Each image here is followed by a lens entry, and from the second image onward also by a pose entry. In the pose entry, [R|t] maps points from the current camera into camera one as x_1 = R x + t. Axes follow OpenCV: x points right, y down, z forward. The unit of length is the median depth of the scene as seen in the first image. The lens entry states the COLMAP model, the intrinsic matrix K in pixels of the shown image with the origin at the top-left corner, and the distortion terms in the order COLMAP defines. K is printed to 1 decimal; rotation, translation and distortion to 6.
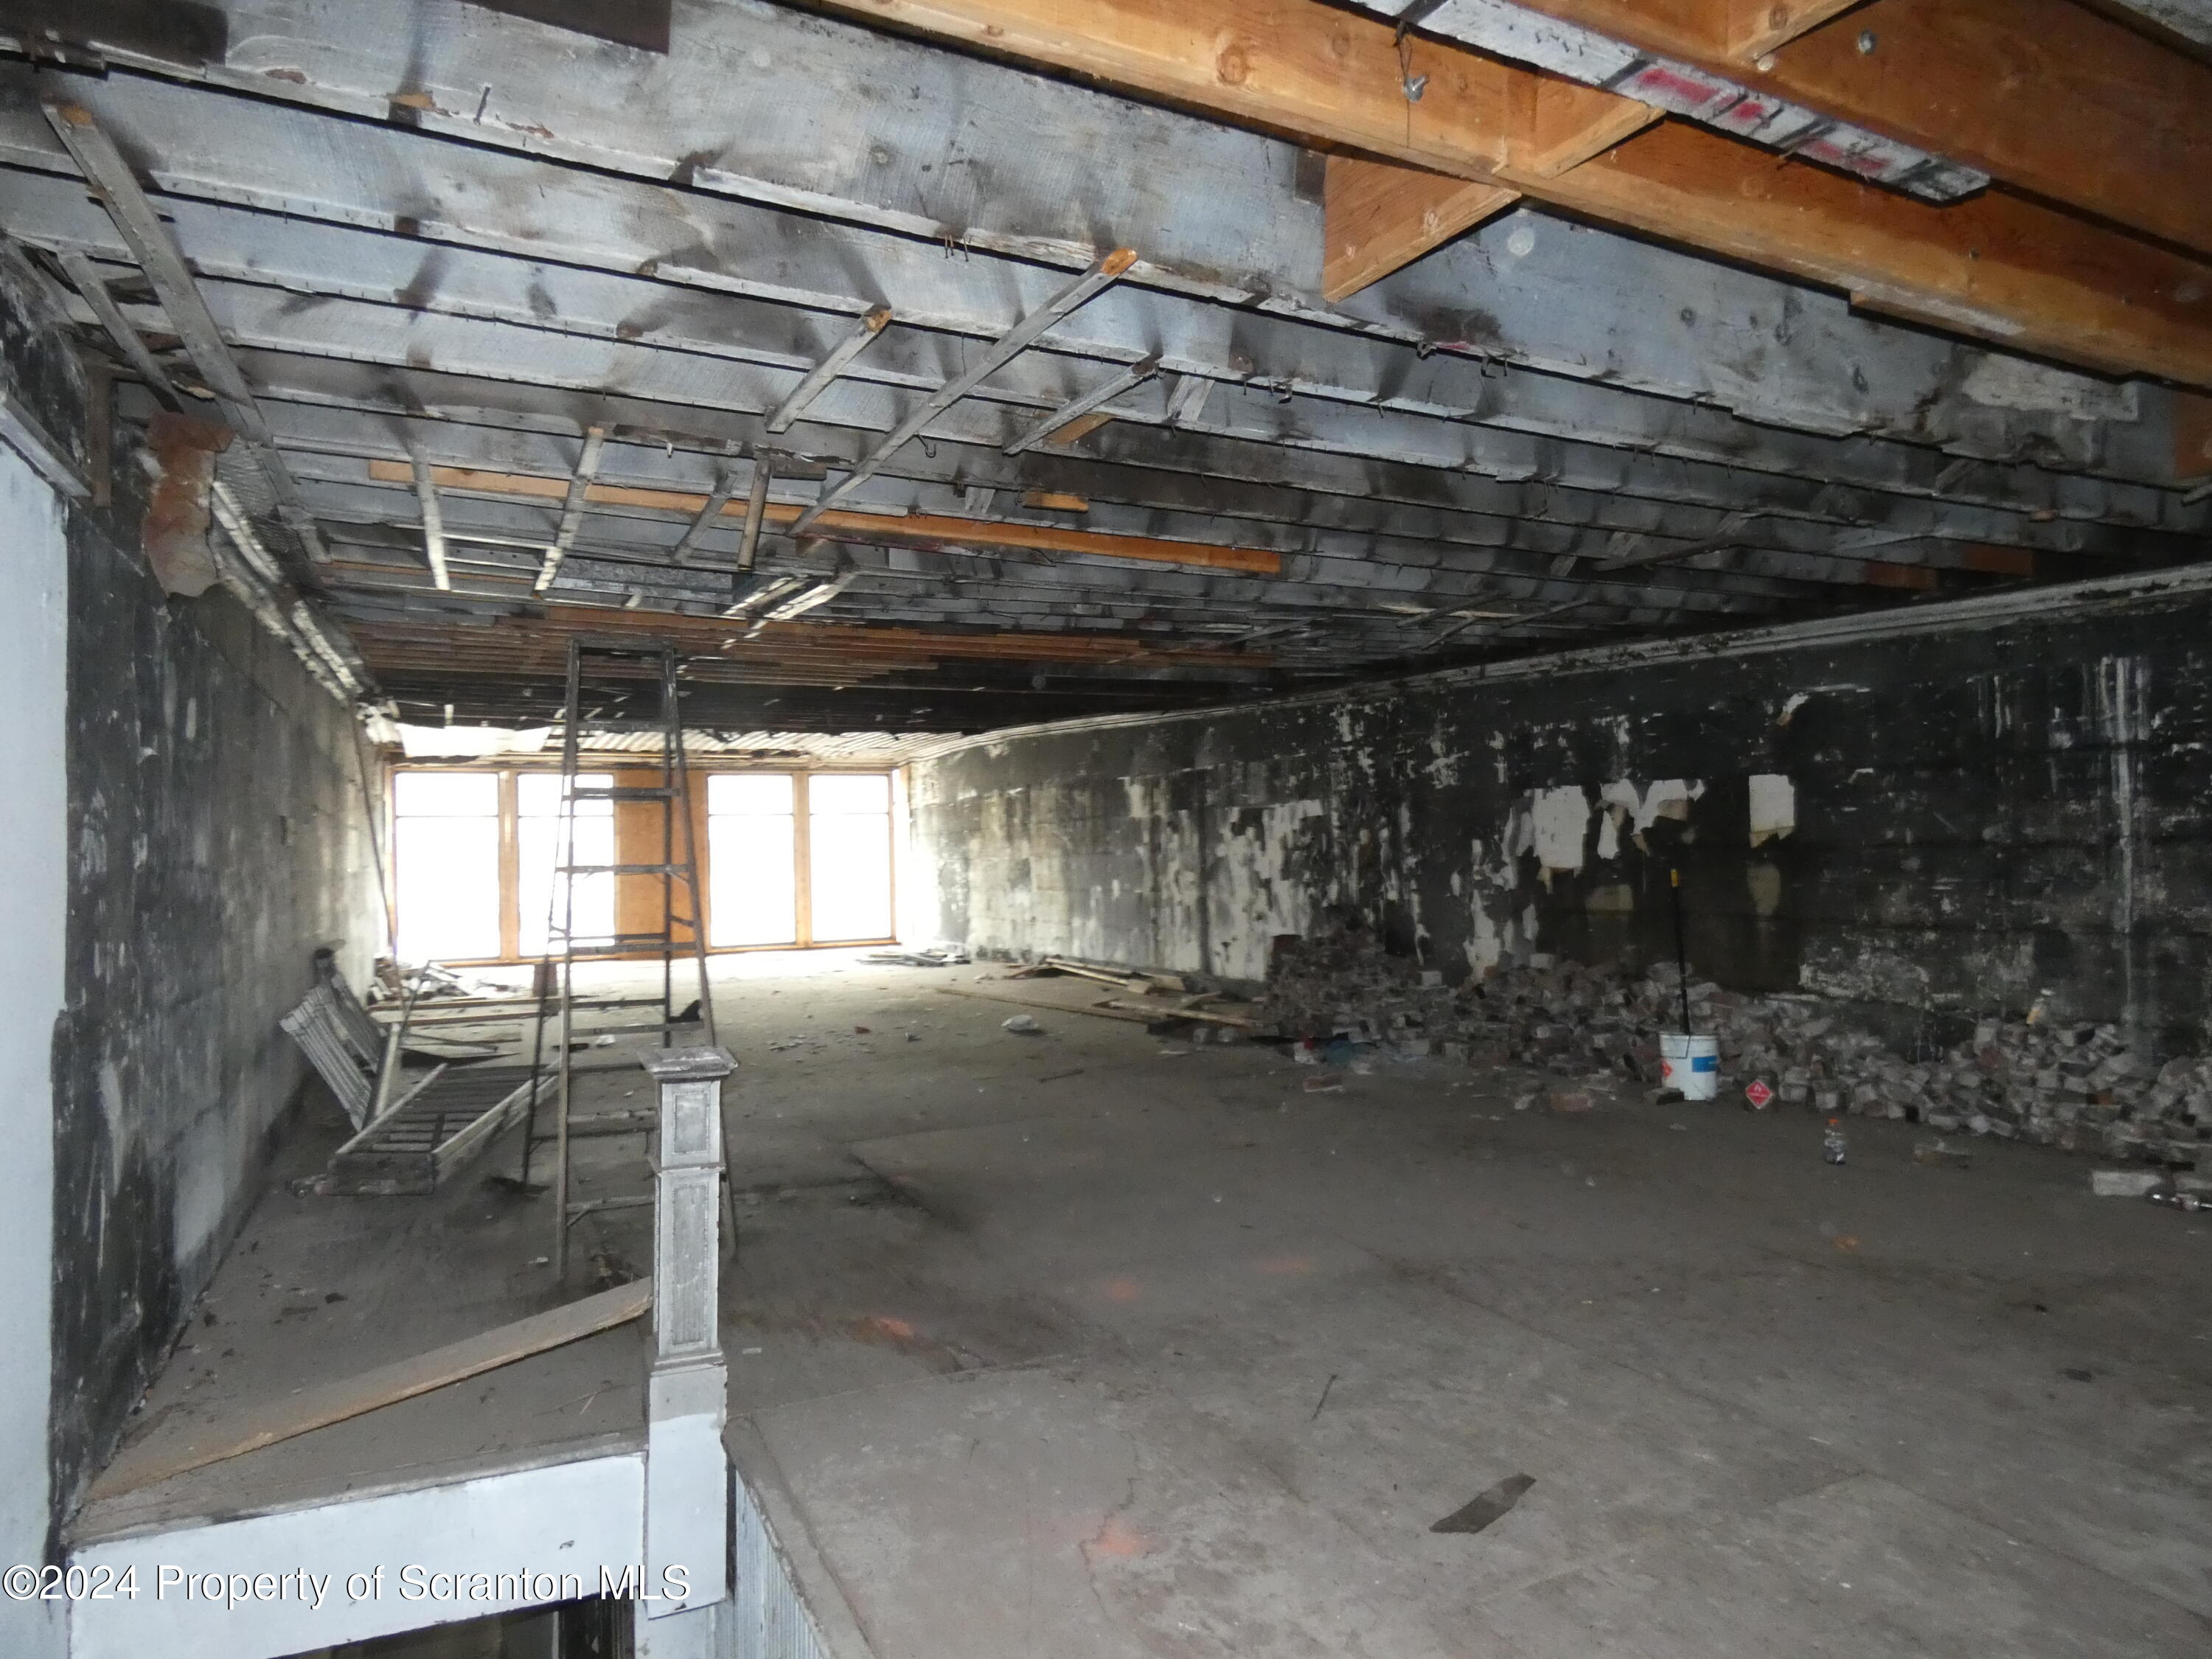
lens RADIAL K [[1345.7, 0, 1094.6], [0, 1345.7, 828.5], [0, 0, 1]] dist [0.007884, -0.000477]
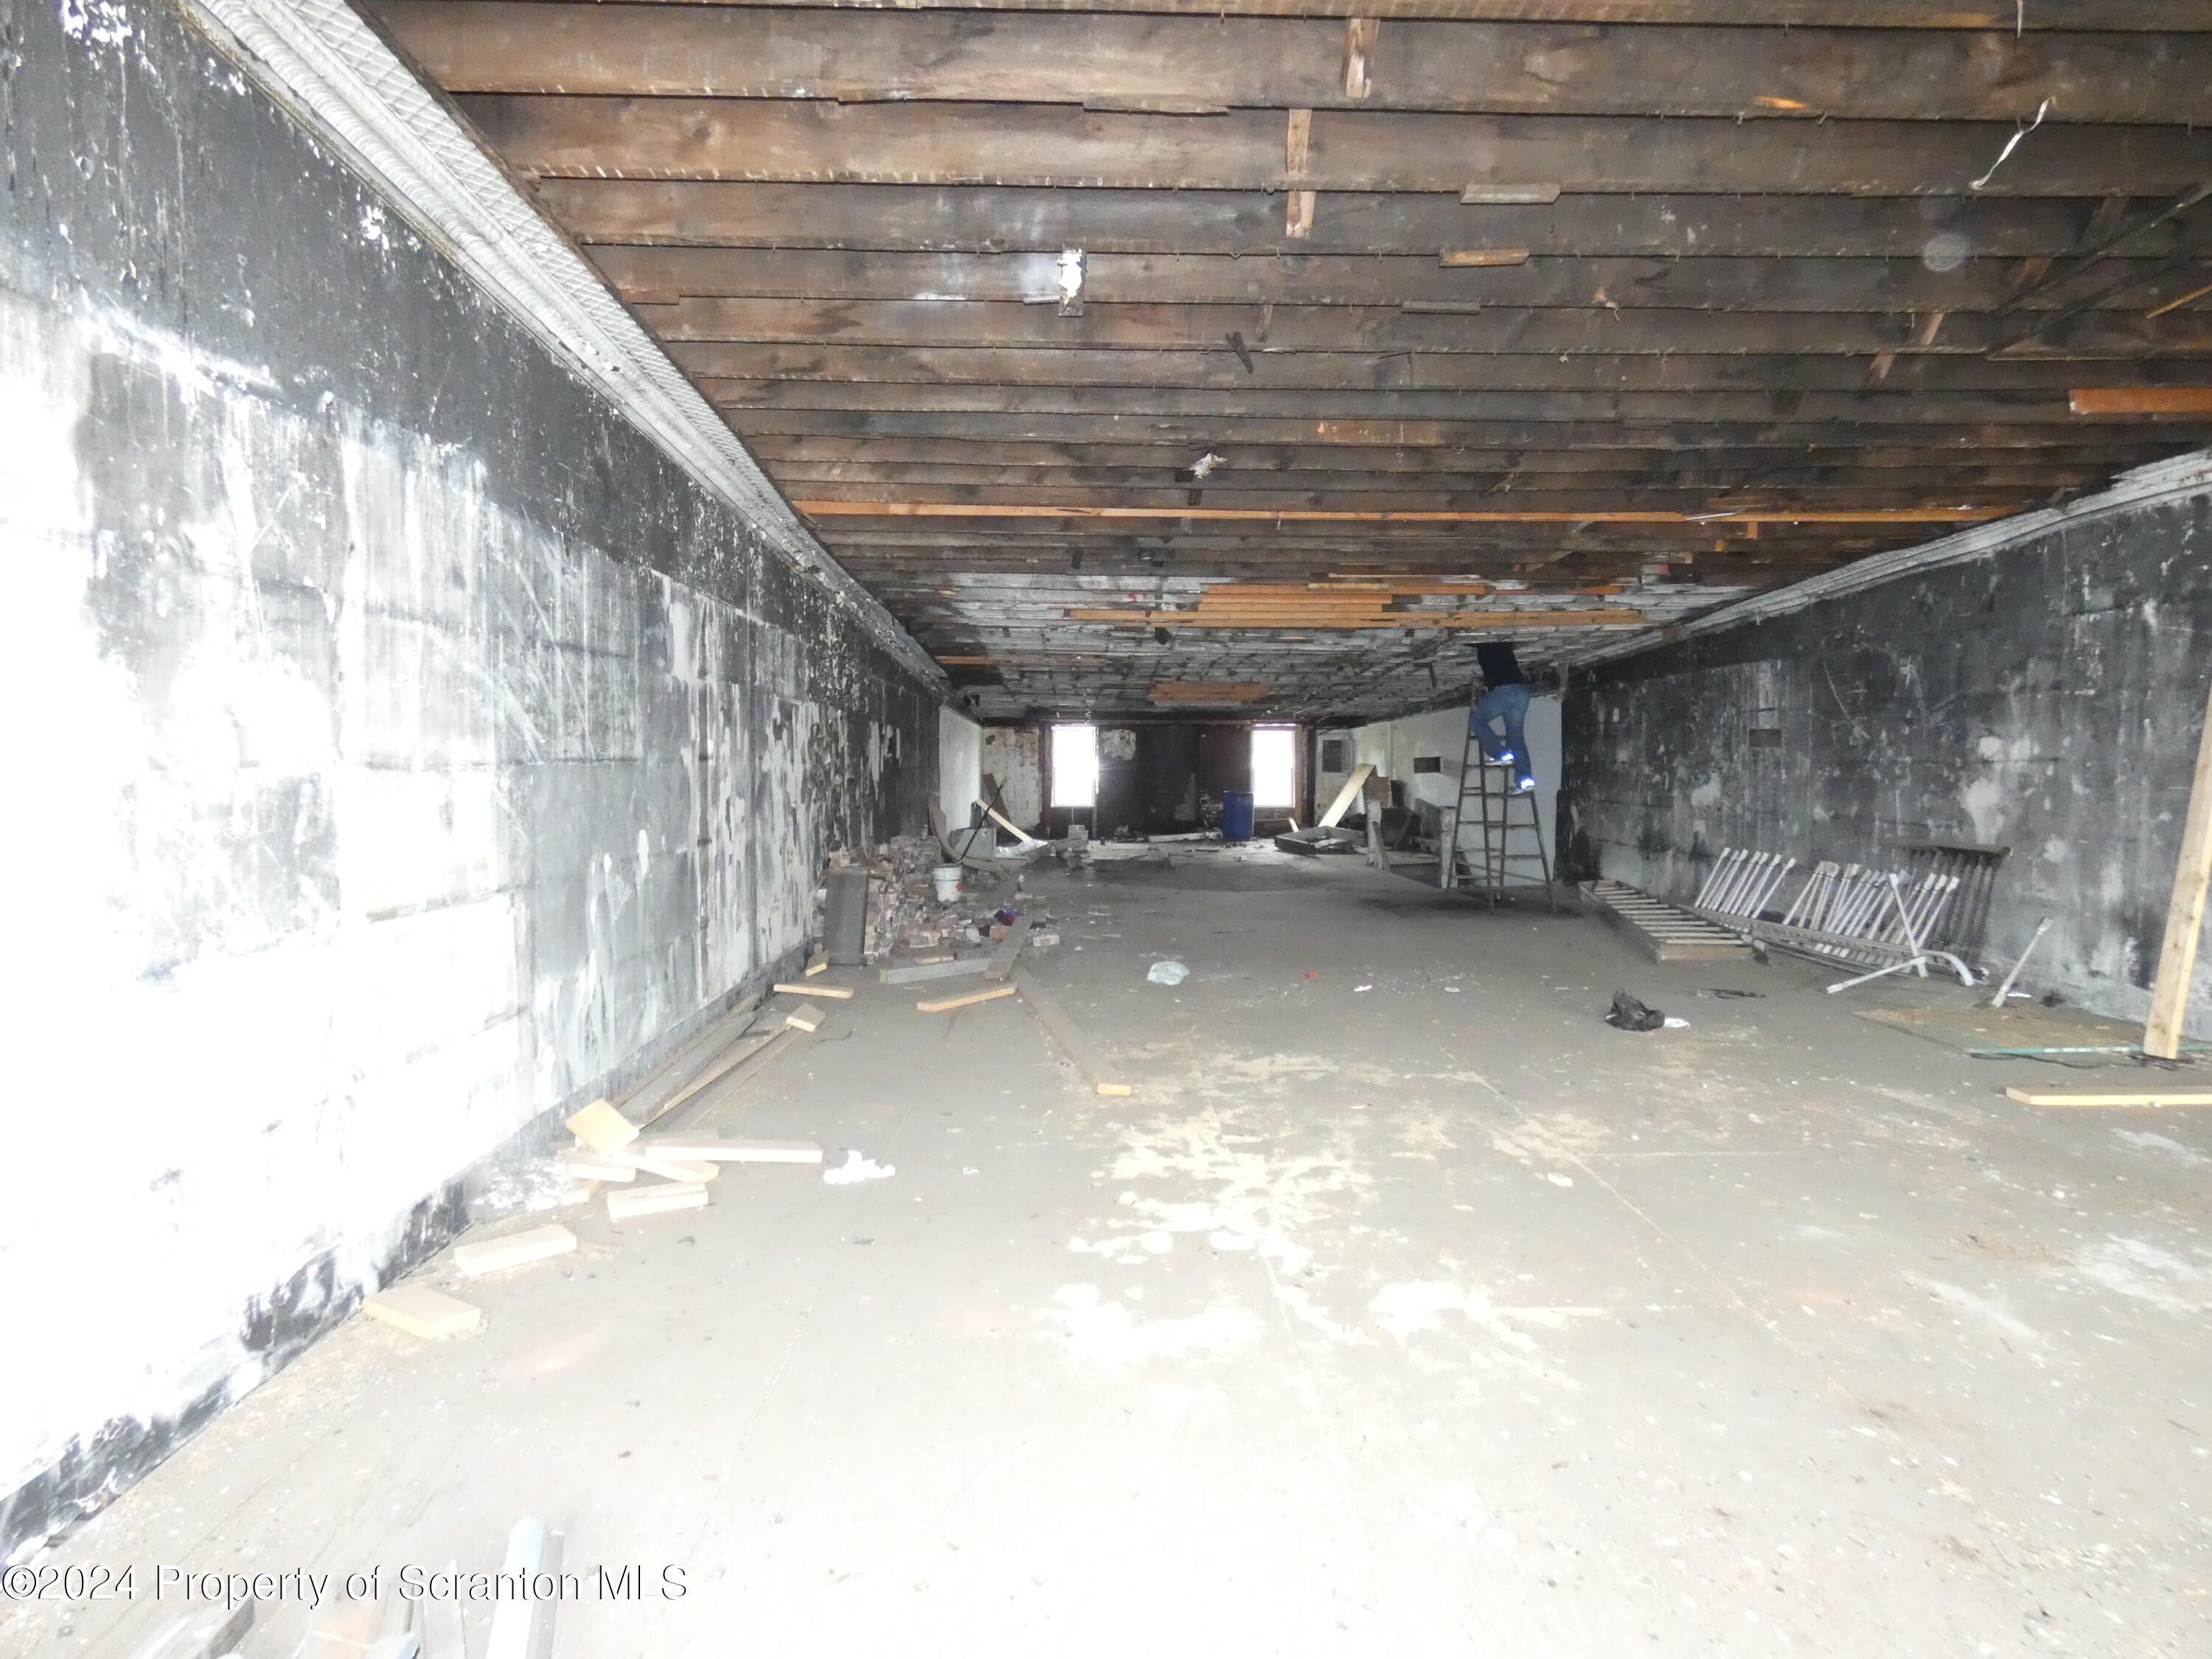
lens RADIAL K [[1345.7, 0, 1095.9], [0, 1345.7, 829.5], [0, 0, 1]] dist [0.007884, -0.000477]
pose [[-0.907027, 0.001815, 0.421069, -0.220269], [0.012262, 0.999680, 0.022104, 0.025701], [-0.420895, 0.025212, -0.906759, 1.083523]]
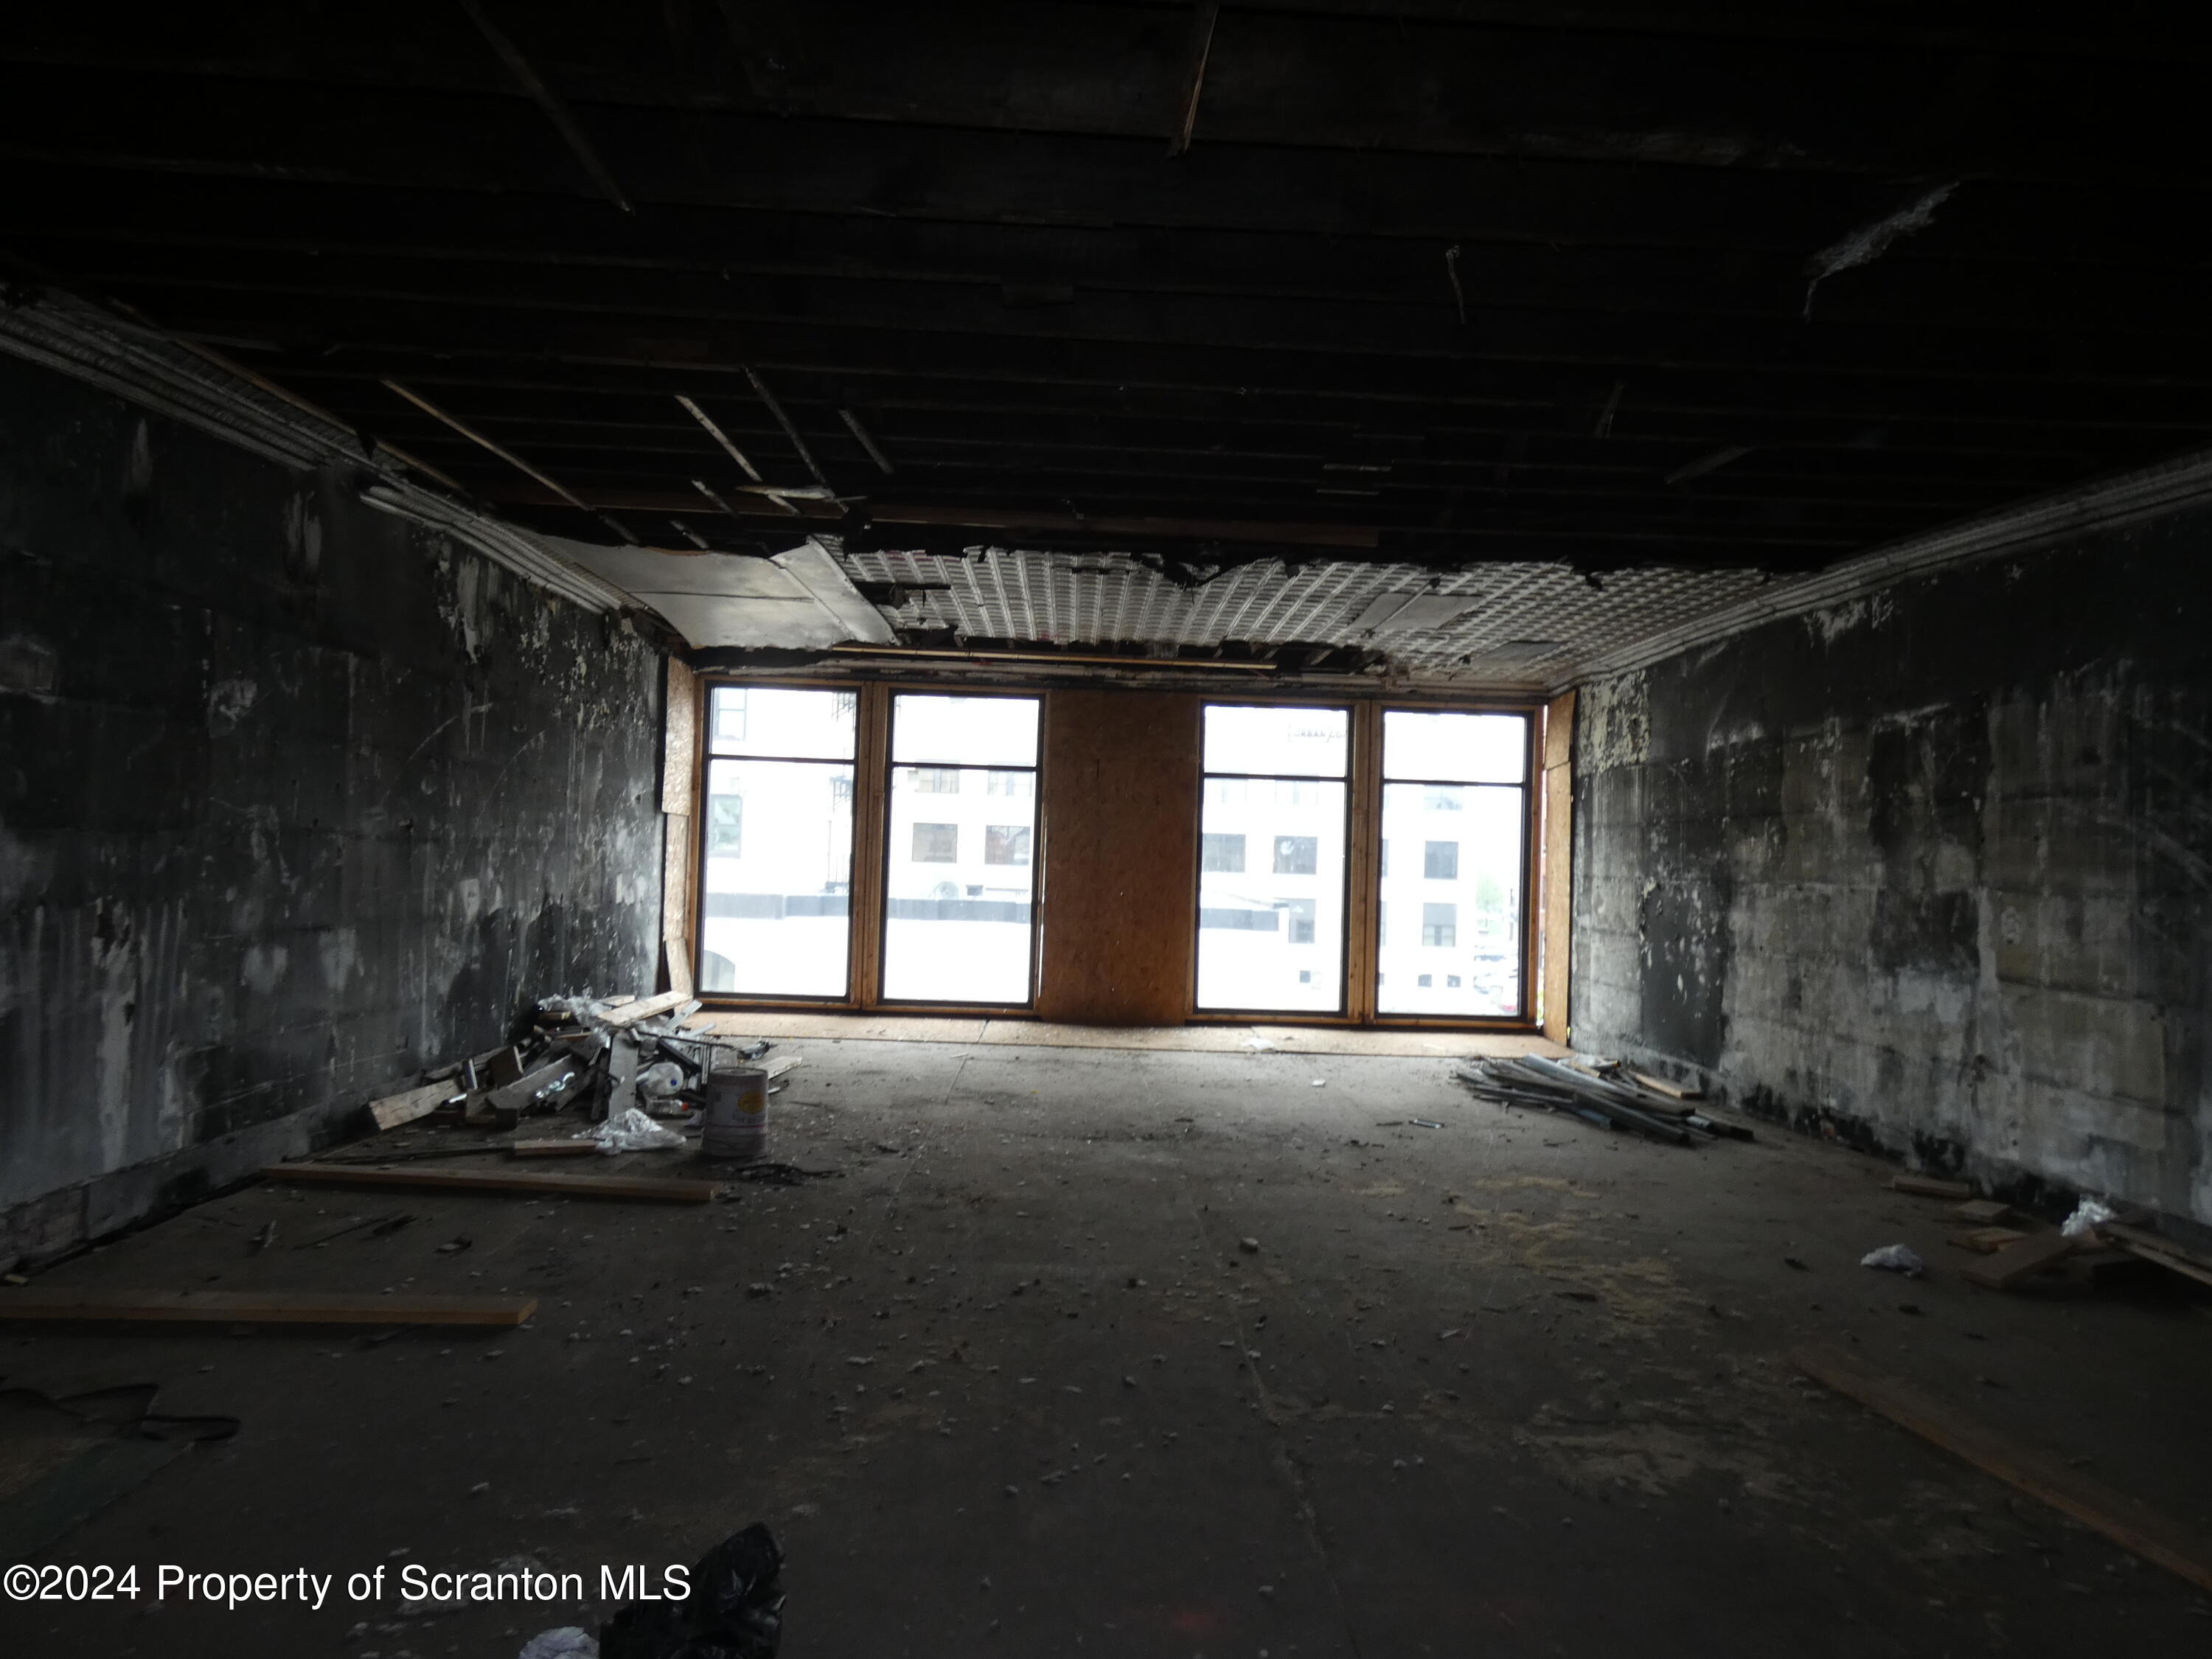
lens RADIAL K [[1345.7, 0, 1100.2], [0, 1345.7, 827.3], [0, 0, 1]] dist [0.007884, -0.000477]
pose [[0.911224, 0.040624, -0.409904, -0.111653], [-0.041649, 0.999112, 0.006433, 0.011456], [0.409801, 0.011210, 0.912106, 0.558315]]
